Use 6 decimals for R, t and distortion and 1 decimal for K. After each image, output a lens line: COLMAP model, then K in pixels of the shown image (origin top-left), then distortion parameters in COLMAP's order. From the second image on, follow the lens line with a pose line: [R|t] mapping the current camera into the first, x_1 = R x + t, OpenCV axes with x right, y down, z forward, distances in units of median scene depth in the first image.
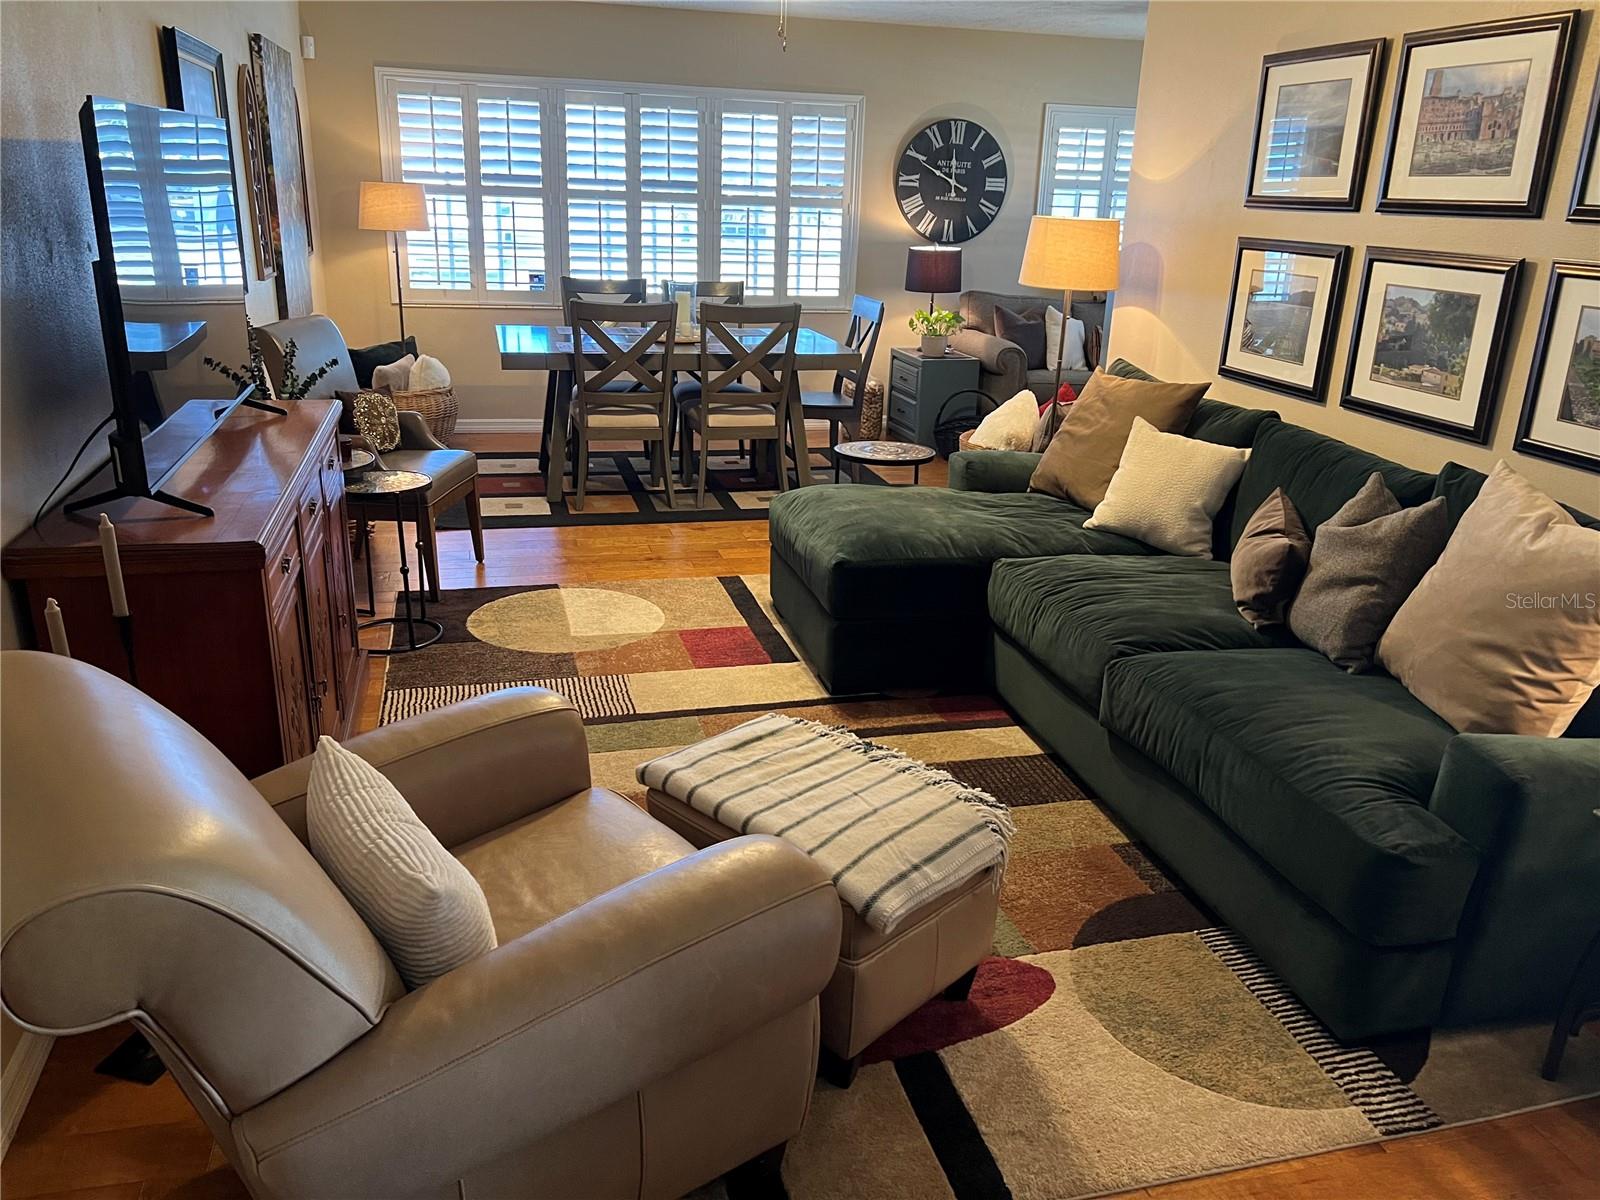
lens RADIAL K [[1213.7, 0, 806.1], [0, 1213.7, 584.0], [0, 0, 1]] dist [0.043520, -0.016840]
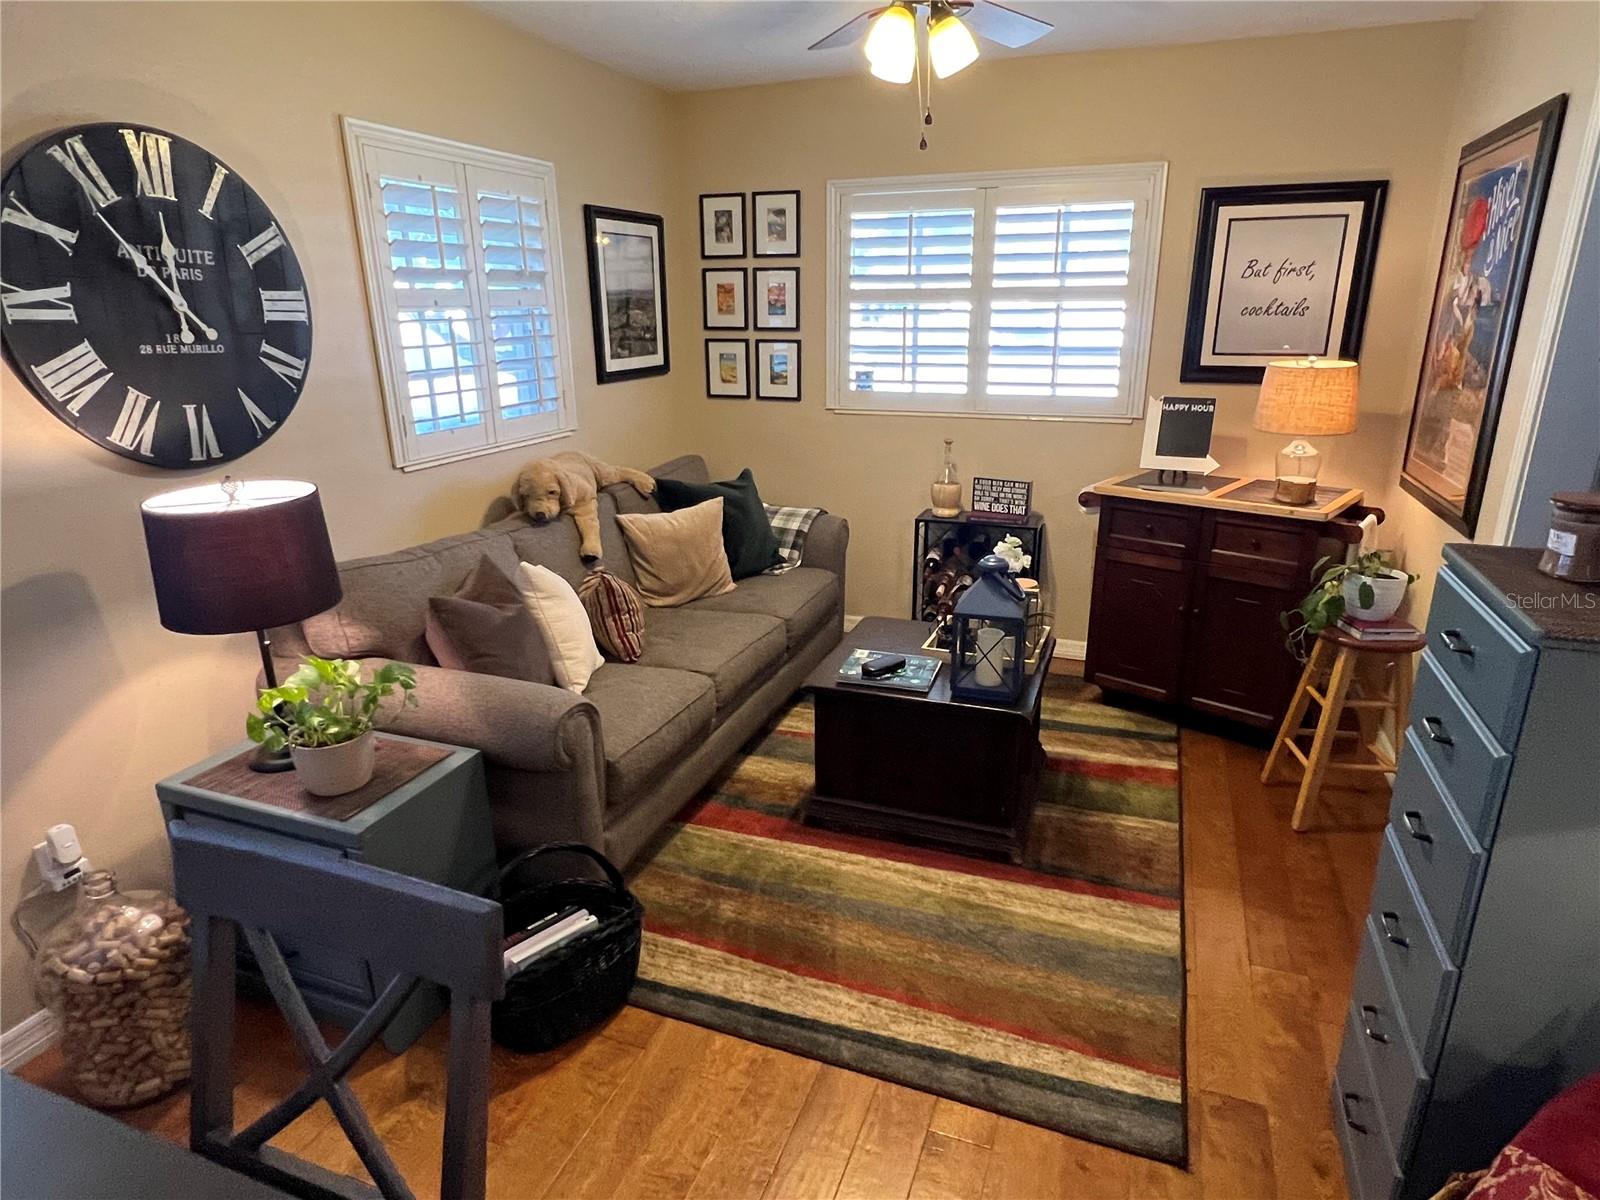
lens RADIAL K [[929.5, 0, 800.3], [0, 929.5, 600.1], [0, 0, 1]] dist [0.001385, 0.001511]
pose [[0.582850, -0.286806, 0.760281, -0.007859], [0.283782, 0.948572, 0.140283, -0.238758], [-0.761416, 0.133990, 0.634266, 0.715051]]
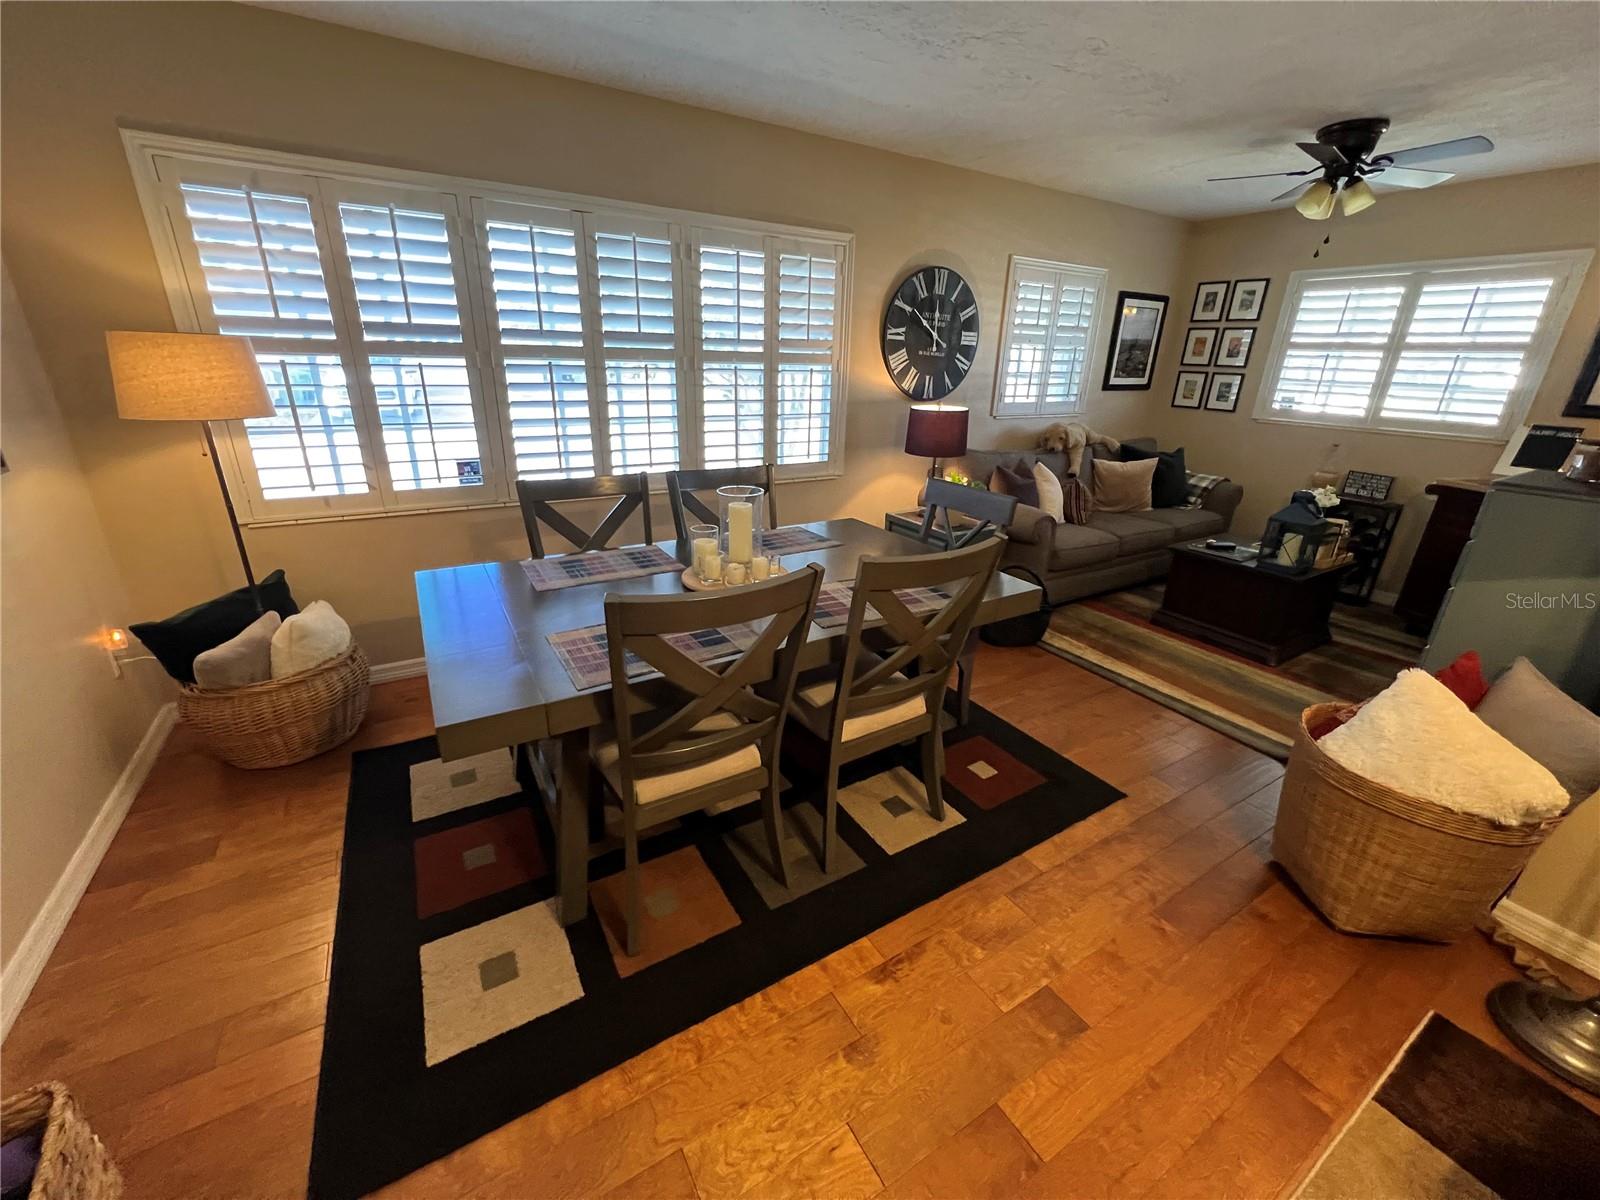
lens RADIAL K [[640.3, 0, 800.3], [0, 640.3, 594.9], [0, 0, 1]] dist [0.002818, -0.000137]
pose [[0.959143, -0.108414, 0.261326, -0.135055], [0.095122, 0.993468, 0.063026, -0.175876], [-0.266452, -0.035593, 0.963191, 0.557801]]
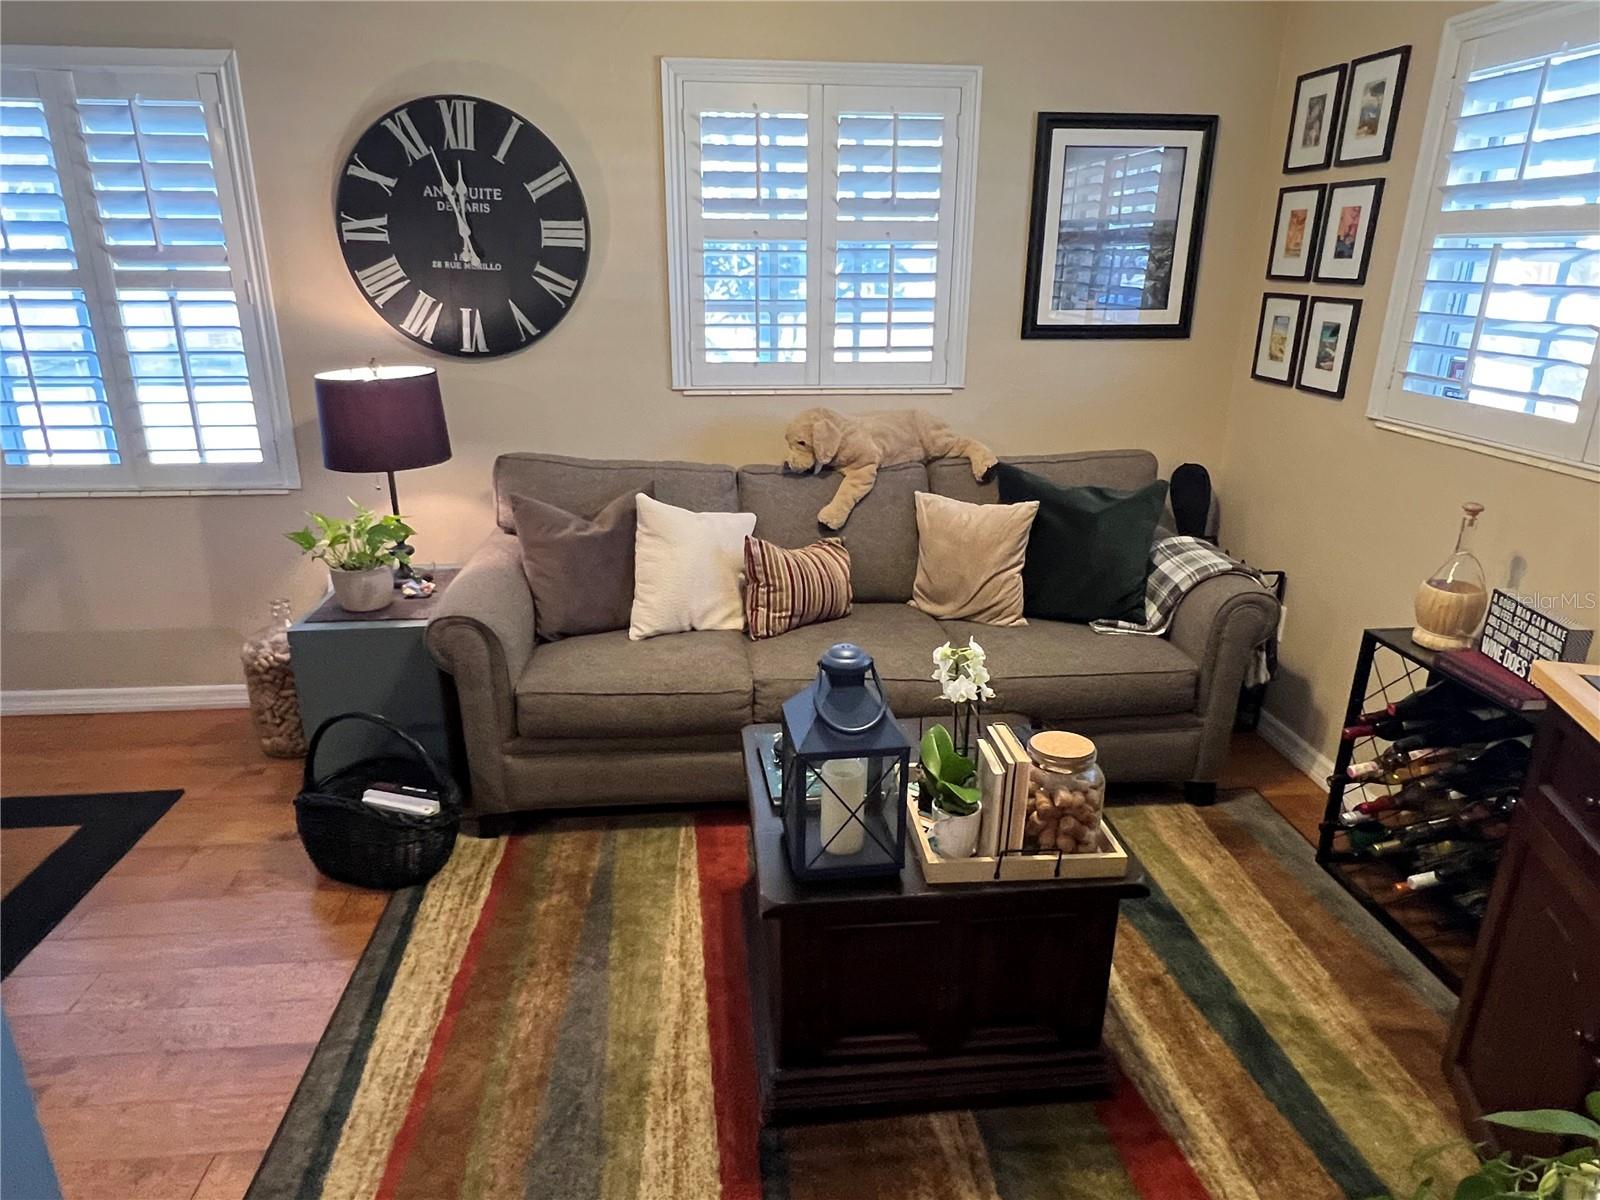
lens RADIAL K [[985.7, 0, 808.6], [0, 985.7, 598.6], [0, 0, 1]] dist [-0.006753, 0.002943]
pose [[0.986419, 0.024262, -0.162444, 0.328491], [-0.023256, 0.999697, 0.008090, -0.197289], [0.162591, -0.004203, 0.986685, 0.659880]]
